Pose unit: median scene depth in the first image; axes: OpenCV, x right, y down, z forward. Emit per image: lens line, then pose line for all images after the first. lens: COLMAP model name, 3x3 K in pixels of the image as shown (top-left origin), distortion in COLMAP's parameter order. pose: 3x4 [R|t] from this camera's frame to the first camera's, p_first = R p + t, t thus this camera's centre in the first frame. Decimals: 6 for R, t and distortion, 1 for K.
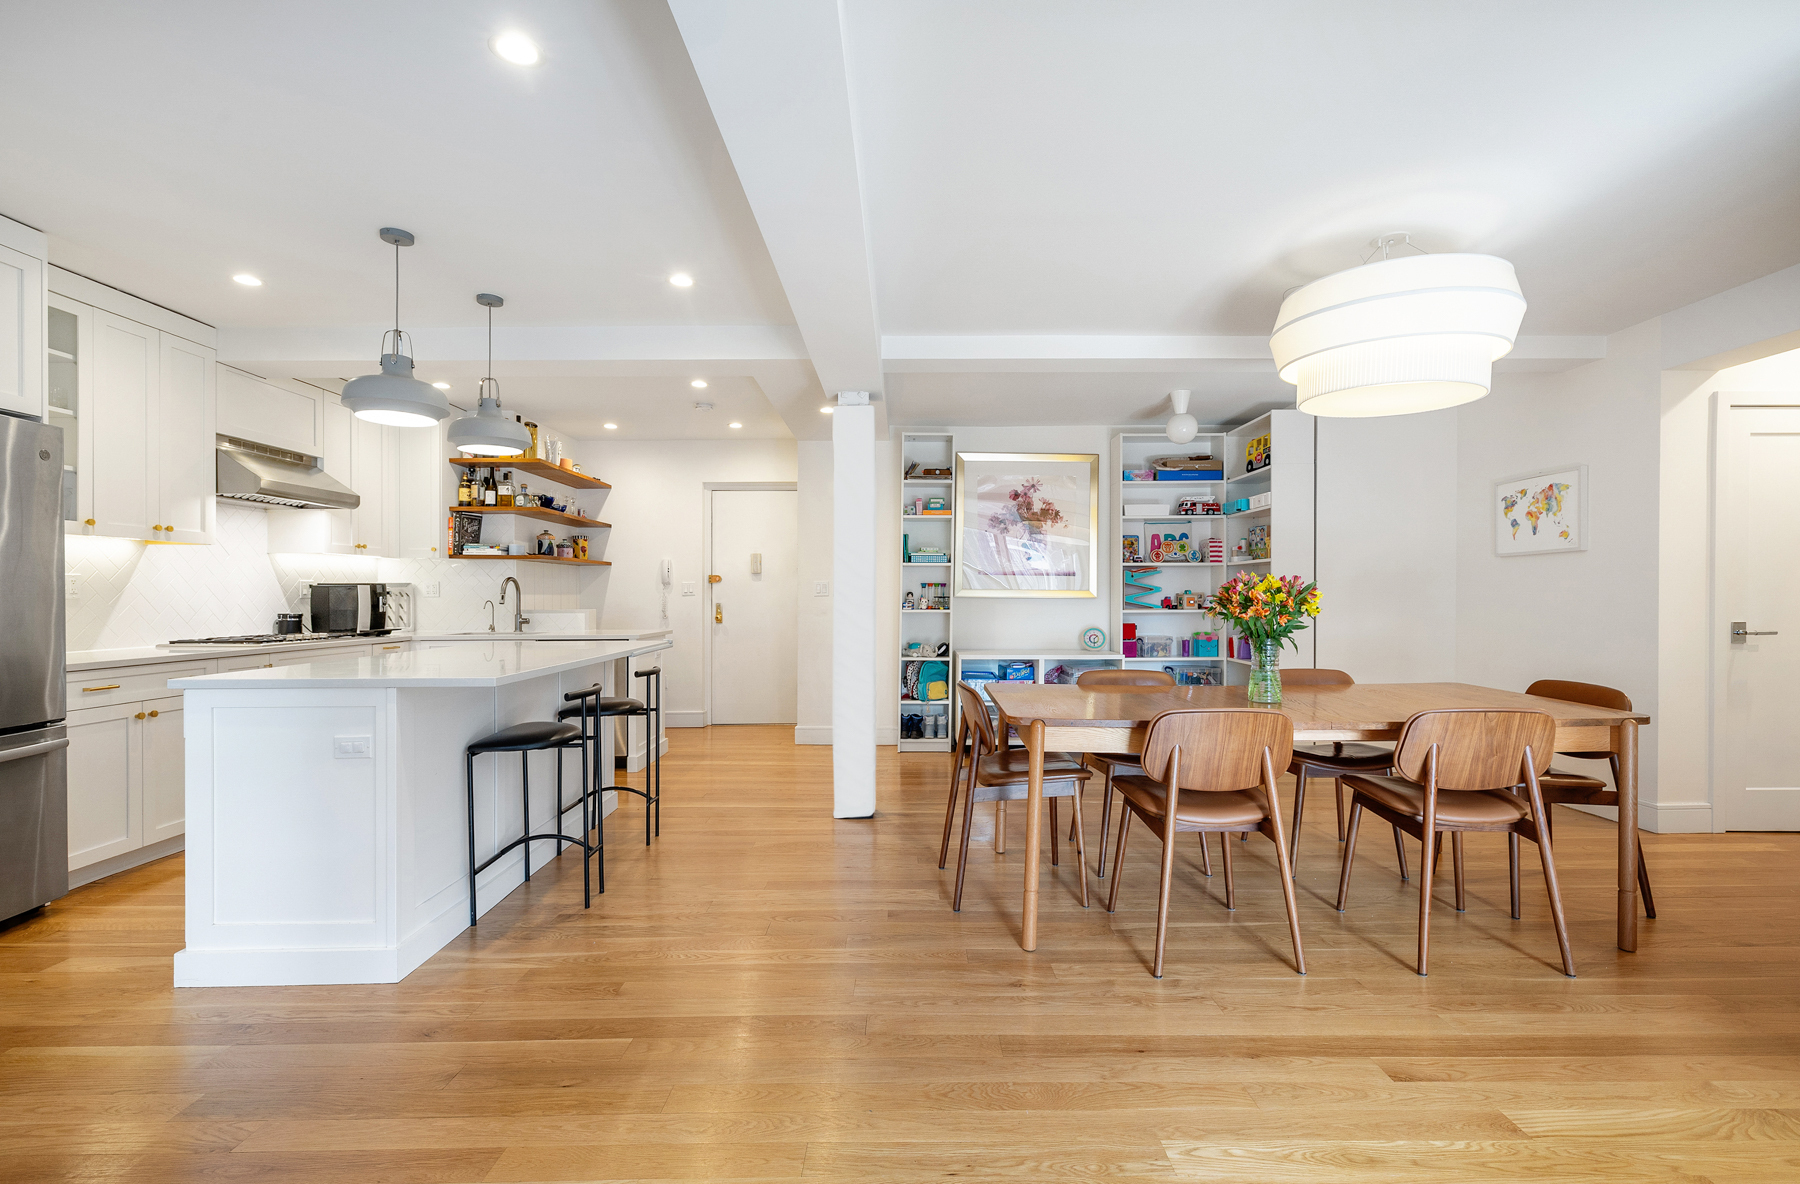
lens RADIAL K [[807.8, 0, 904.9], [0, 807.8, 593.5], [0, 0, 1]] dist [0.002376, -0.002679]
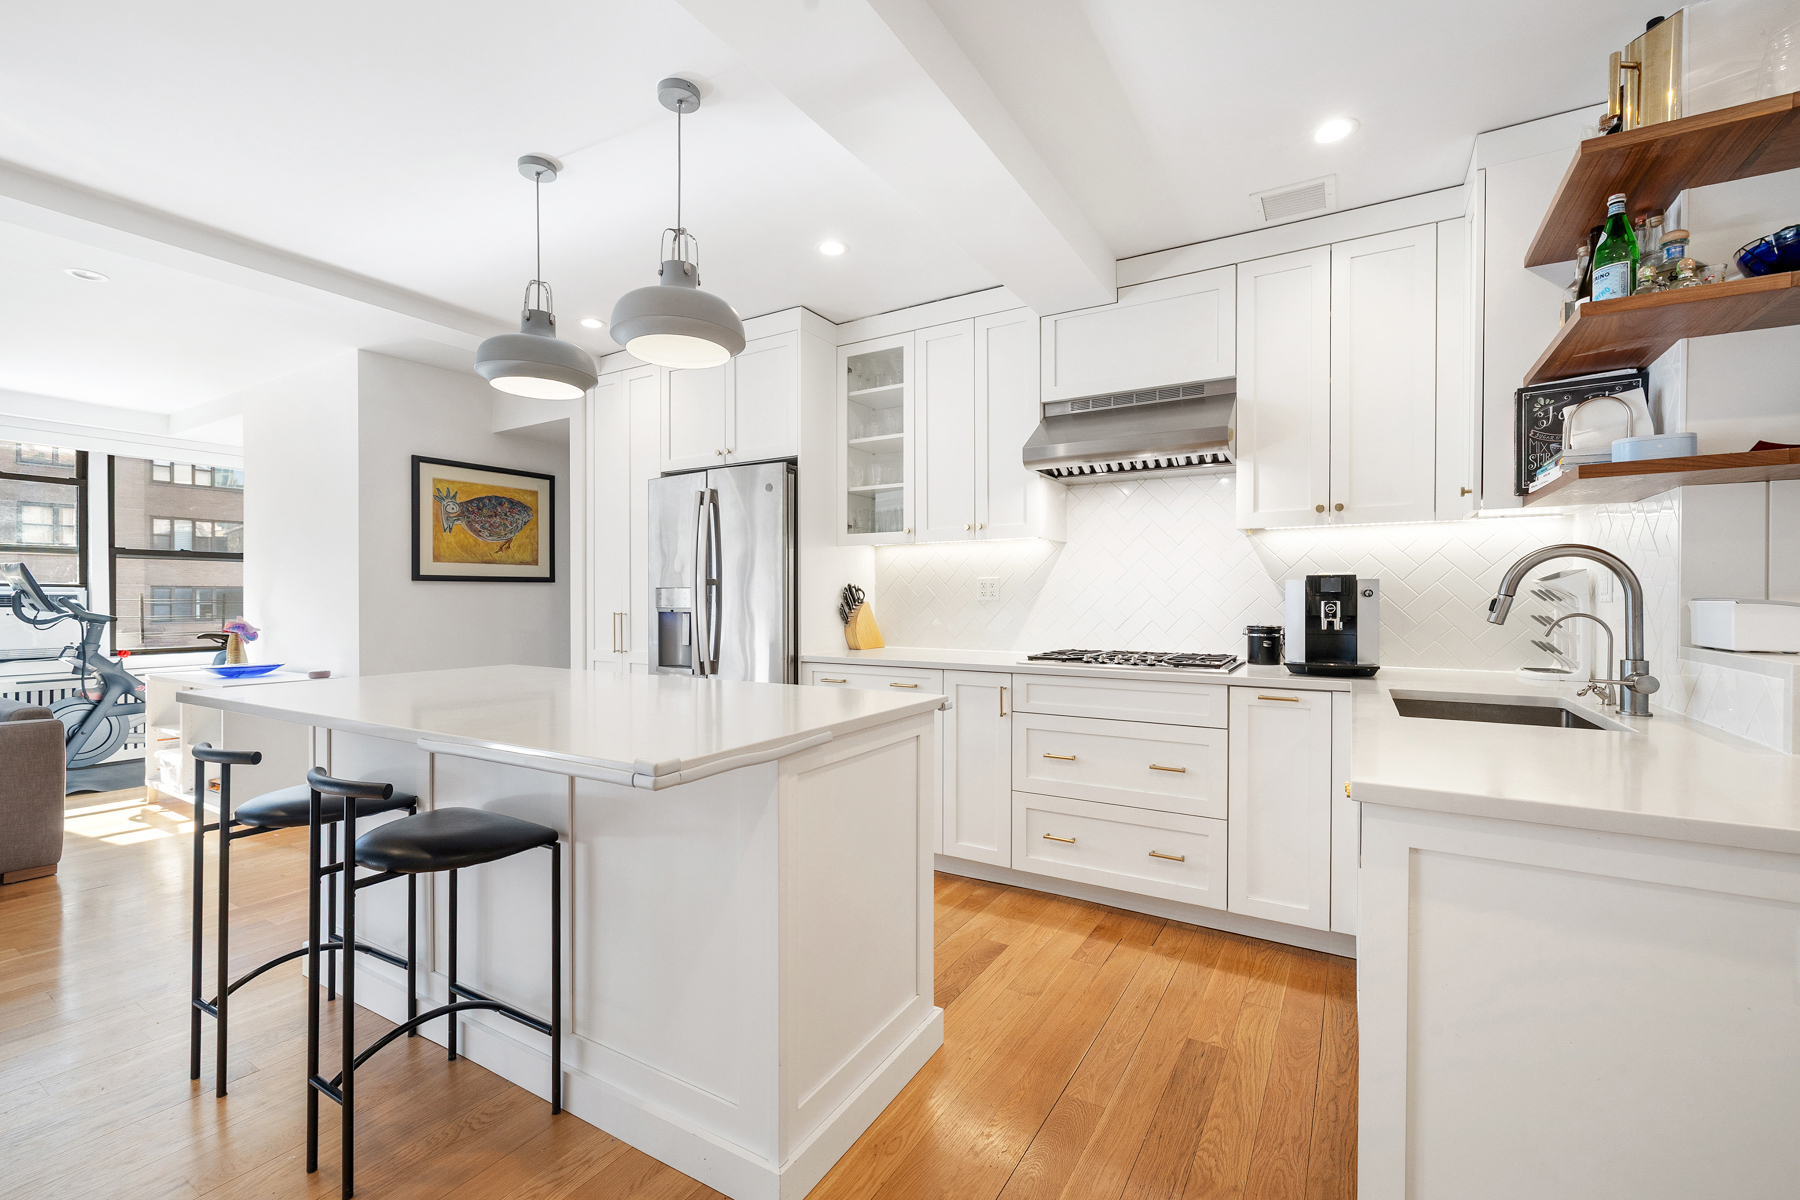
lens RADIAL K [[769.5, 0, 894.5], [0, 769.5, 597.5], [0, 0, 1]] dist [0.008052, -0.001893]
pose [[-0.520928, 0.004200, -0.853590, -0.074194], [0.005296, 0.999985, 0.001688, -0.000502], [0.853584, -0.003642, -0.520942, 0.932093]]
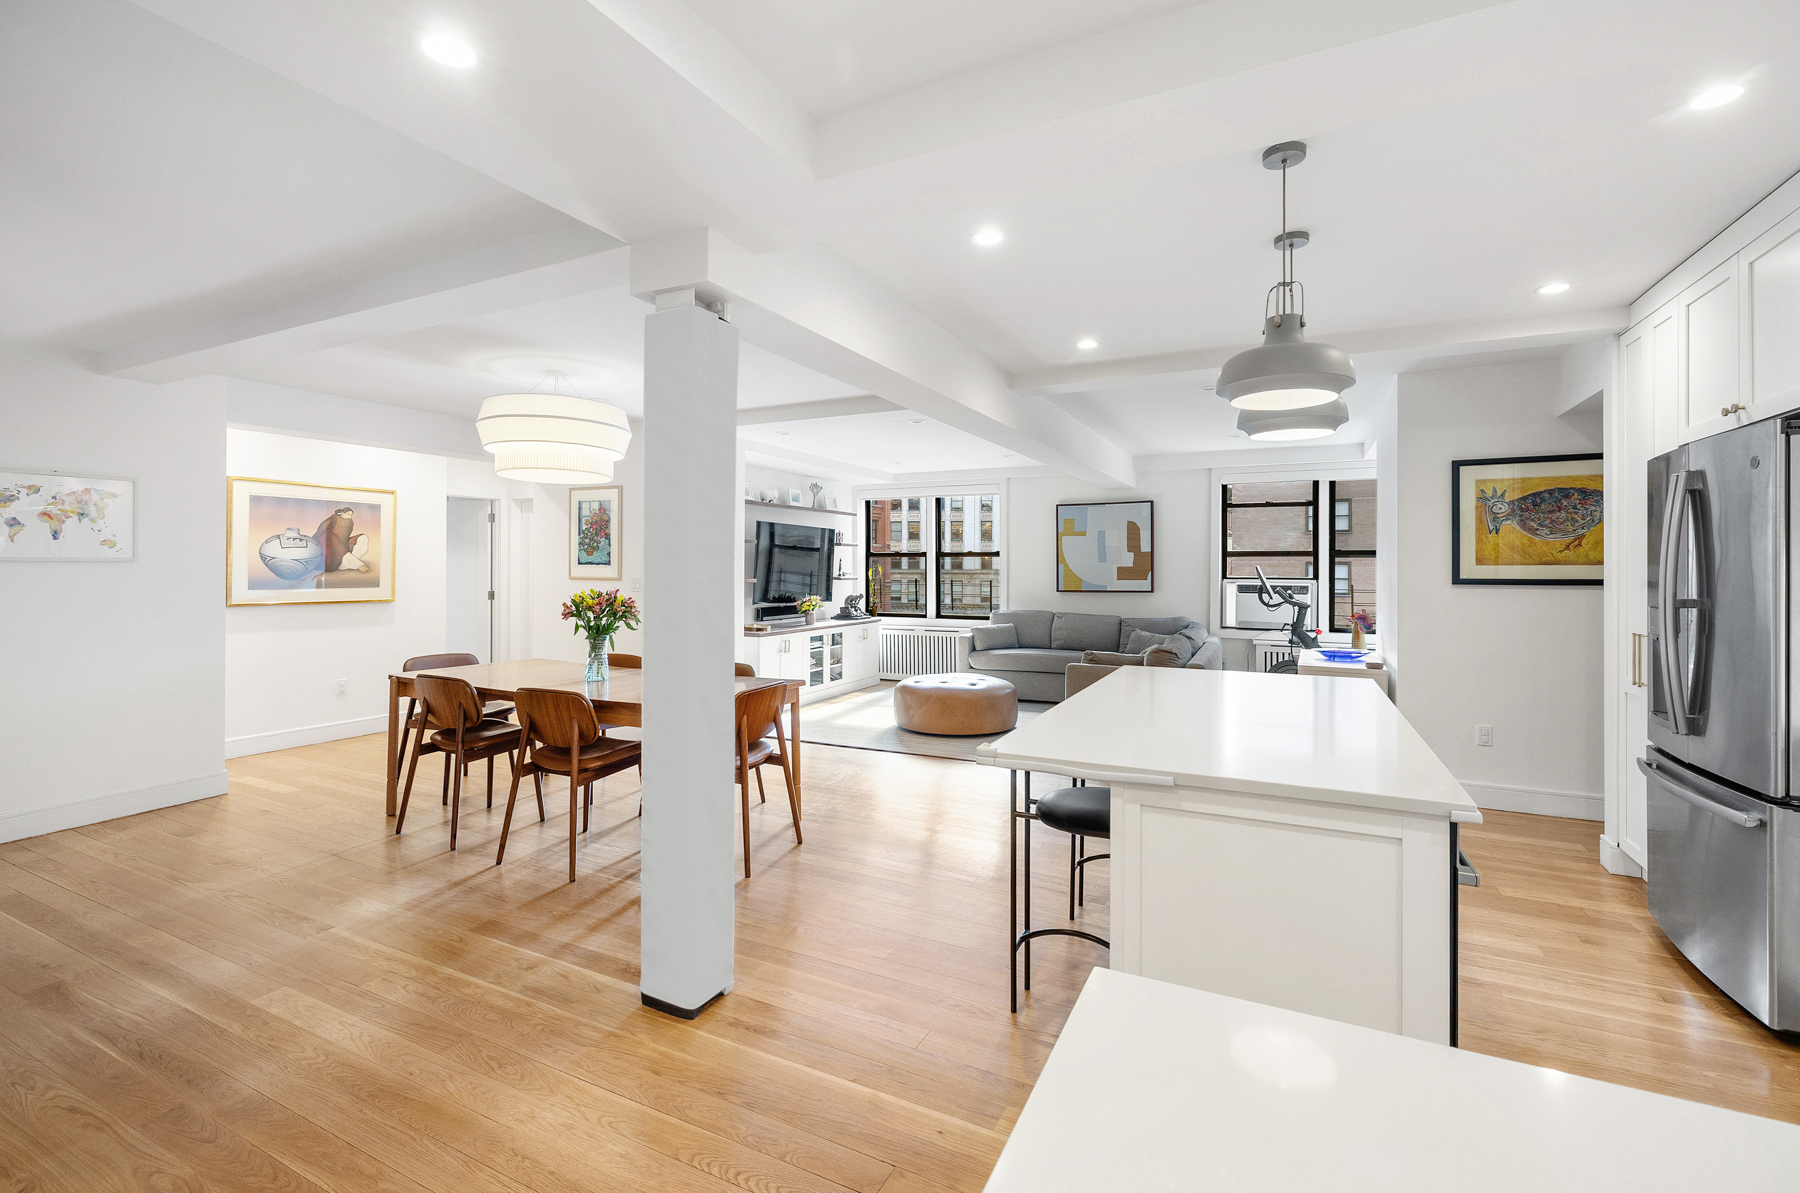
lens RADIAL K [[769.5, 0, 894.9], [0, 769.5, 567.2], [0, 0, 1]] dist [0.008052, -0.001893]
pose [[-0.891969, 0.002837, 0.452087, -0.333399], [0.000338, 0.999984, -0.005607, -0.031872], [-0.452096, -0.004848, -0.891956, 1.082565]]
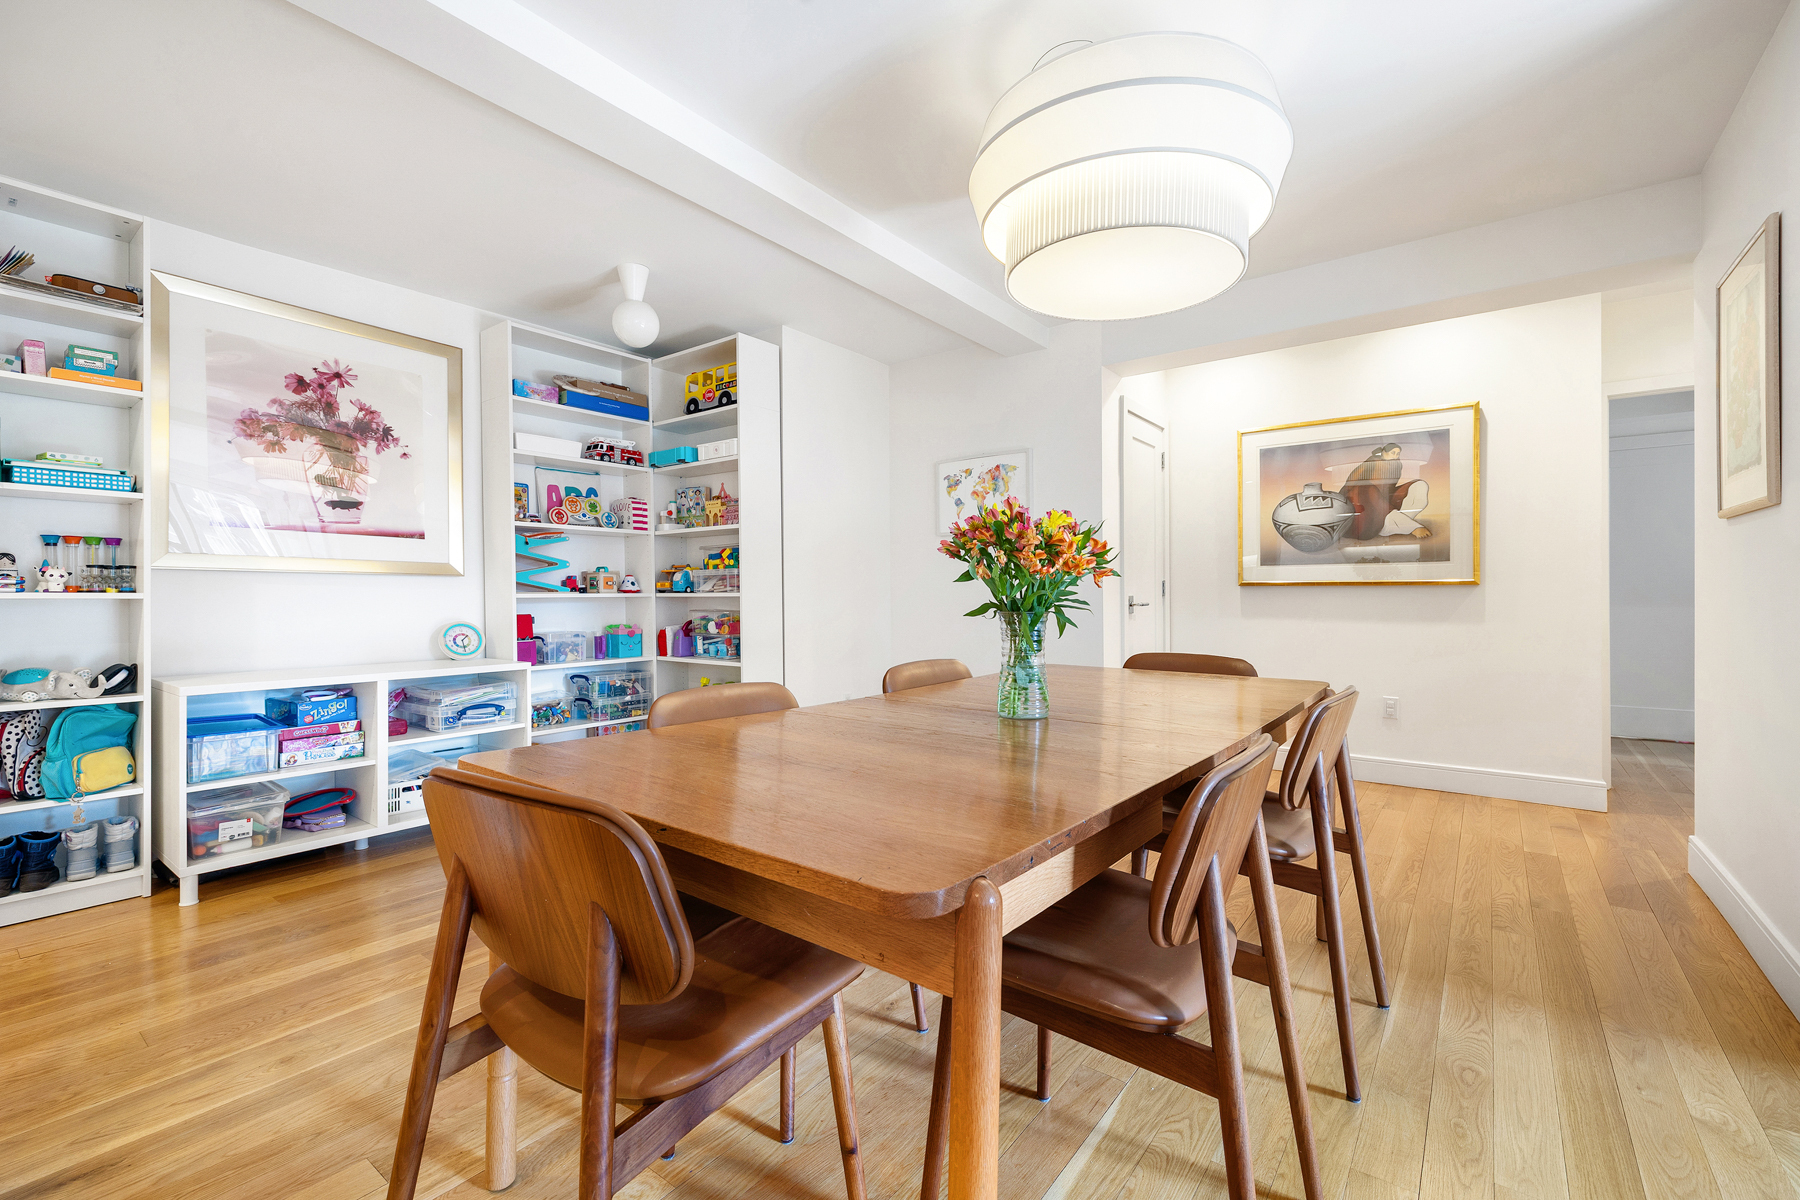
lens RADIAL K [[769.5, 0, 907.1], [0, 769.5, 603.7], [0, 0, 1]] dist [0.008052, -0.001893]
pose [[0.602395, -0.009532, 0.798141, -0.036654], [0.002177, 0.999945, 0.010300, 0.023297], [-0.798195, -0.004467, 0.602382, 0.384488]]
